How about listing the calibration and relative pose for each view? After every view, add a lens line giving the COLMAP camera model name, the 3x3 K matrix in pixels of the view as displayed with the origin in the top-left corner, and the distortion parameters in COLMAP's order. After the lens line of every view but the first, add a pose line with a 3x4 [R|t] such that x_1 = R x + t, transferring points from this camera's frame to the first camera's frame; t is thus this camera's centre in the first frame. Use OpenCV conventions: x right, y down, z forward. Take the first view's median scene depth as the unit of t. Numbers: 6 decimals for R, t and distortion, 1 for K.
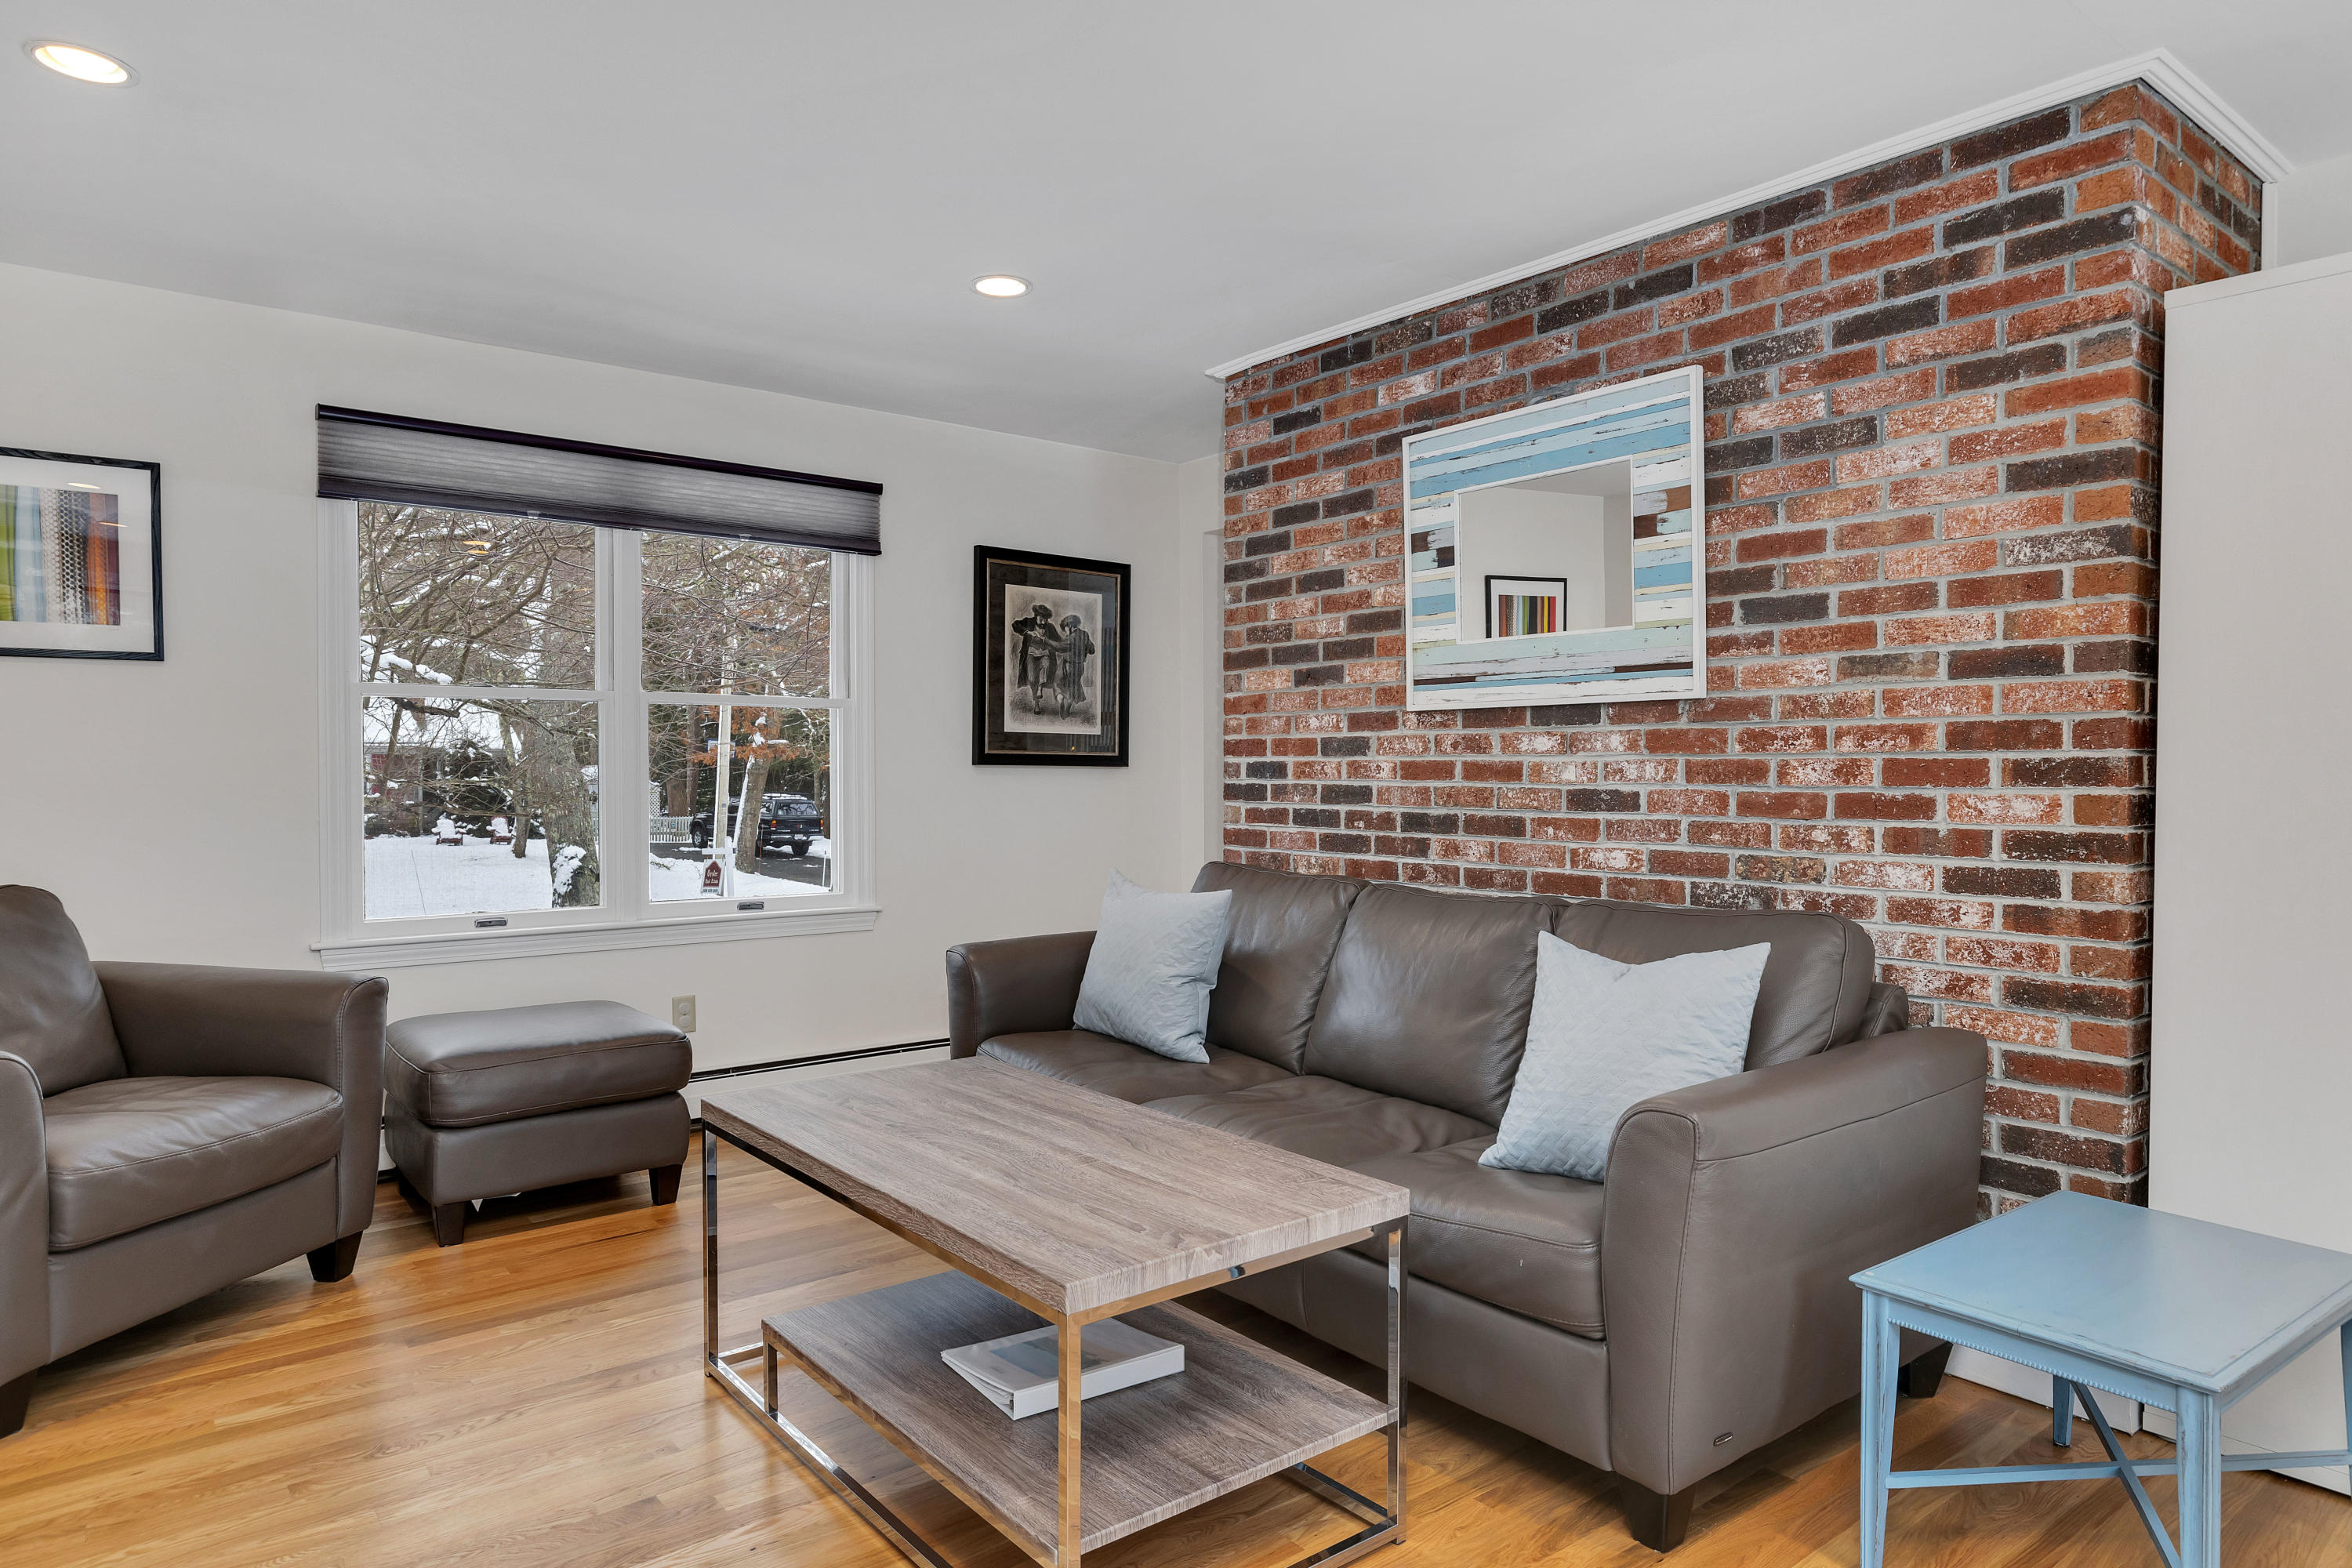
lens RADIAL K [[1418.6, 0, 1176.0], [0, 1418.6, 784.0], [0, 0, 1]] dist [0.001147, -0.000084]
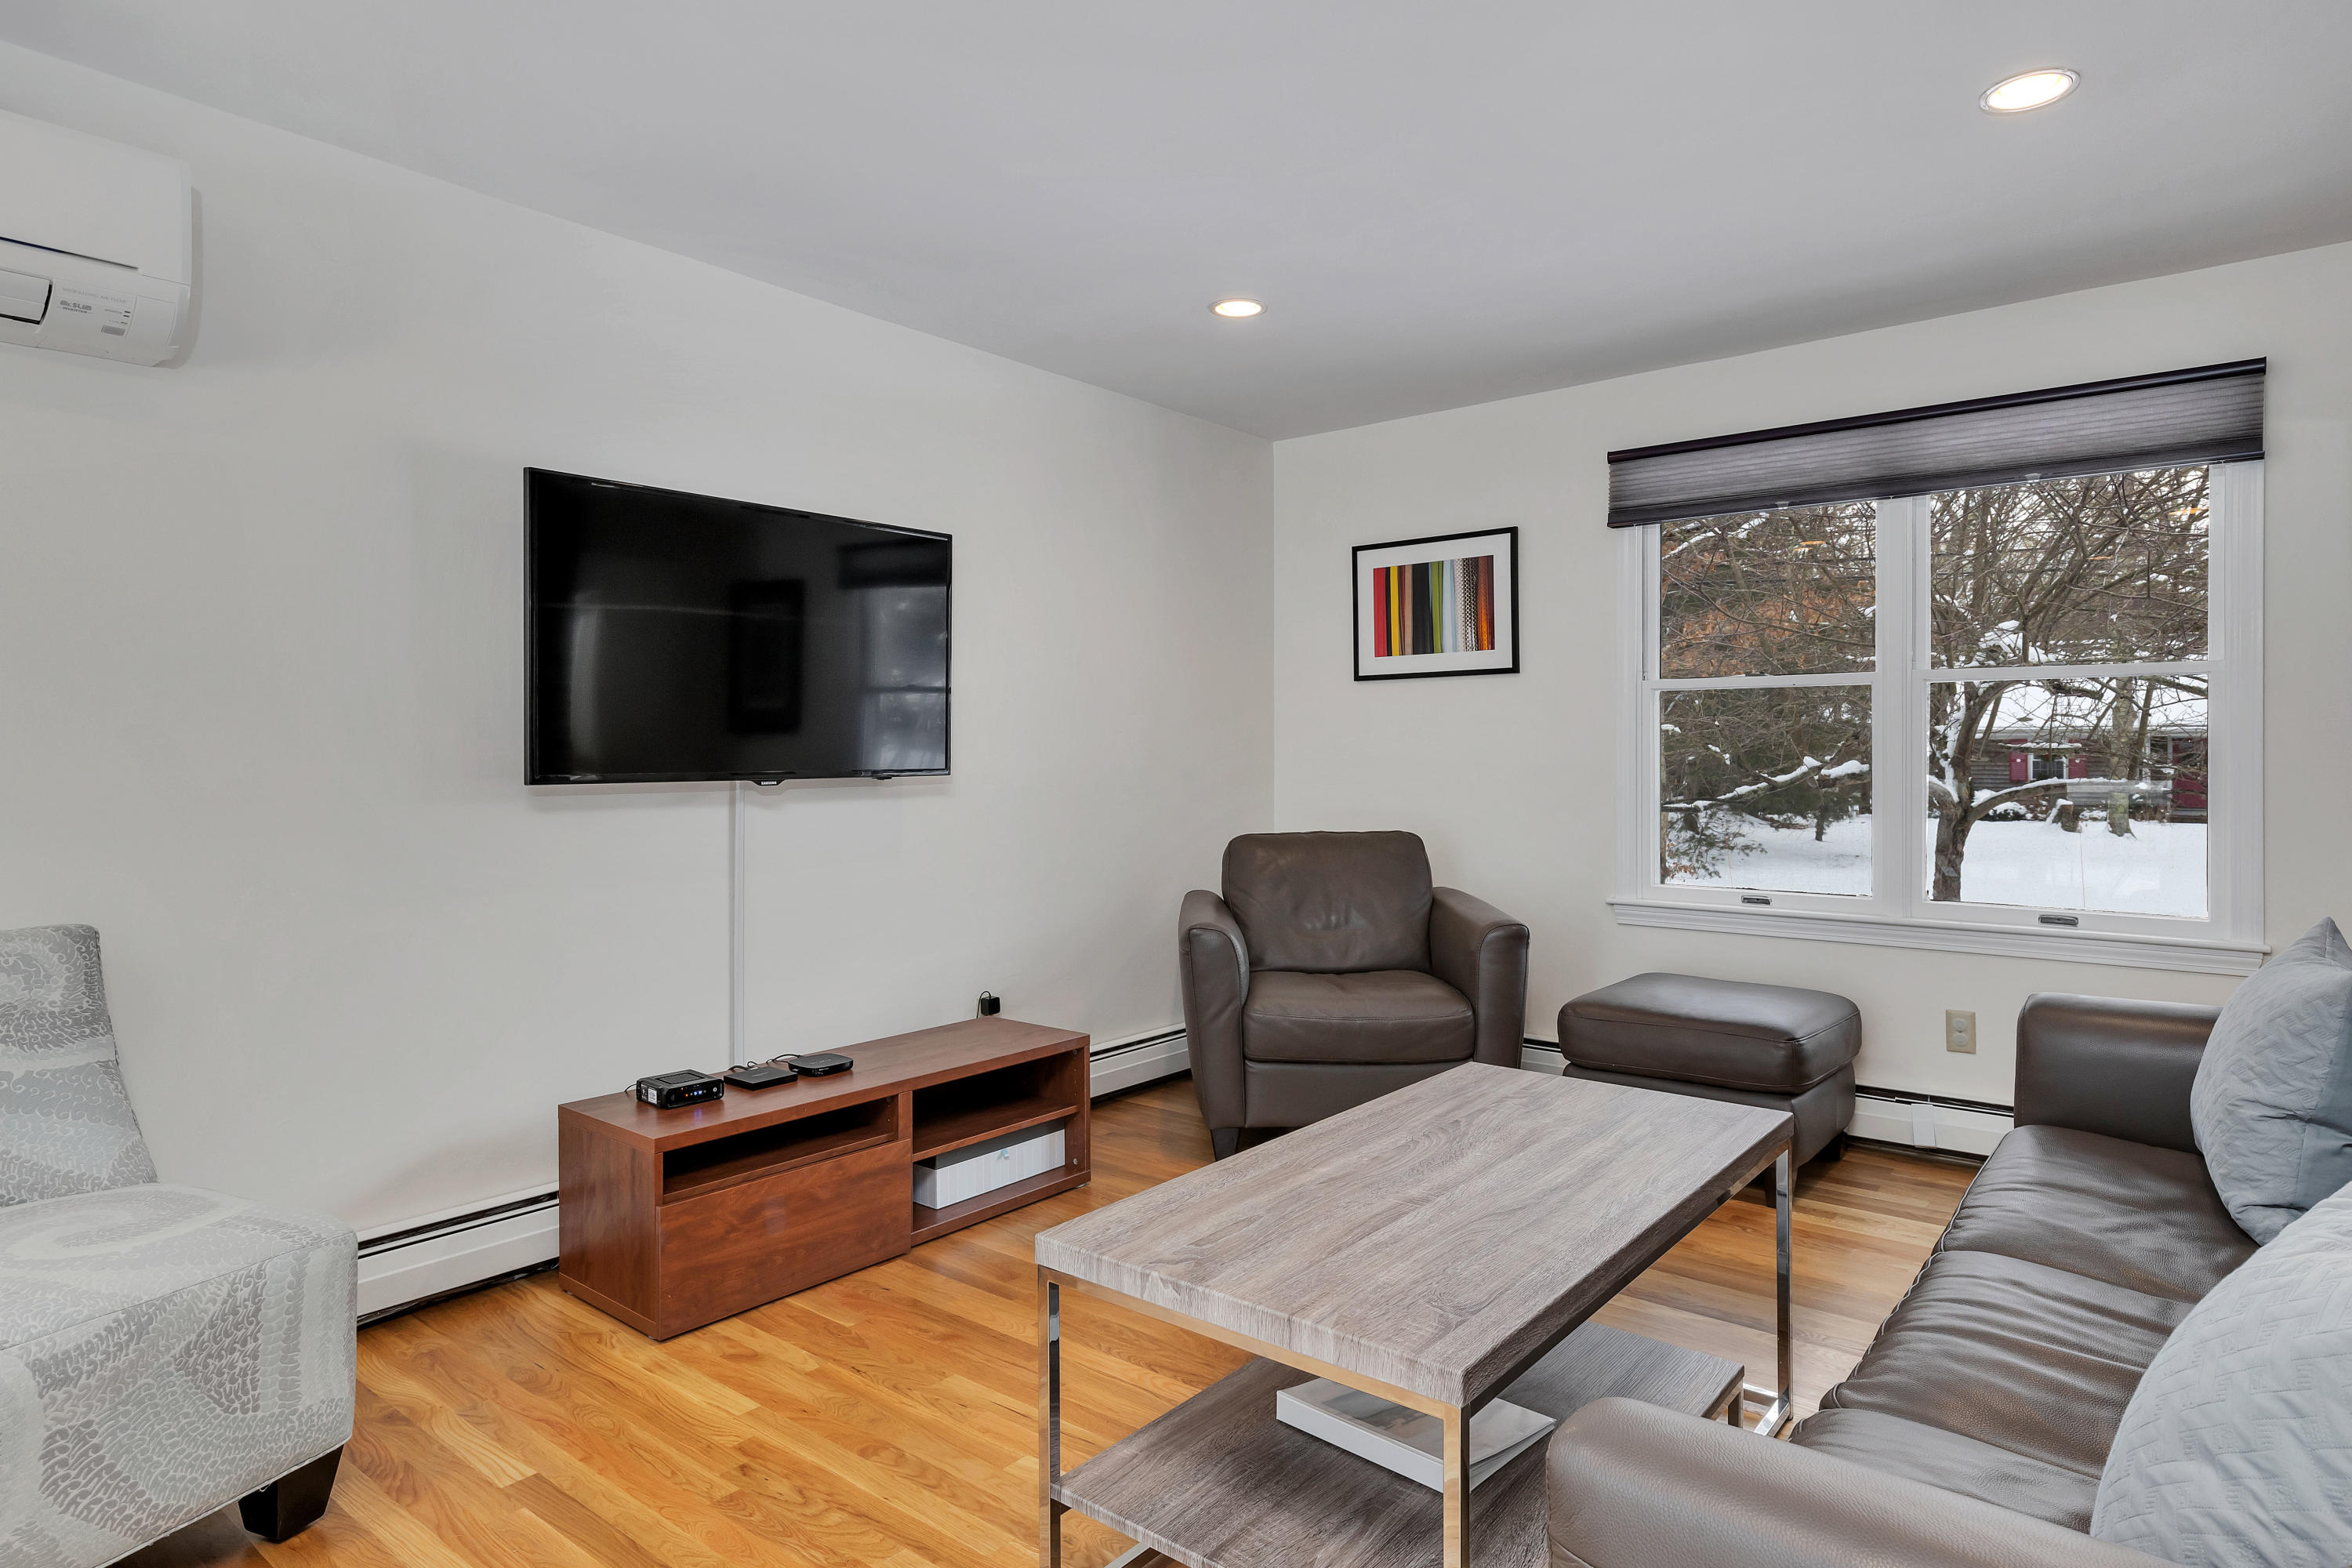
lens RADIAL K [[1329.4, 0, 1171.9], [0, 1329.4, 752.5], [0, 0, 1]] dist [0.000578, -0.000309]
pose [[0.210790, -0.000836, -0.977531, 0.662752], [-0.013075, 0.999908, -0.003675, -0.005002], [0.977444, 0.013556, 0.210759, 0.636282]]
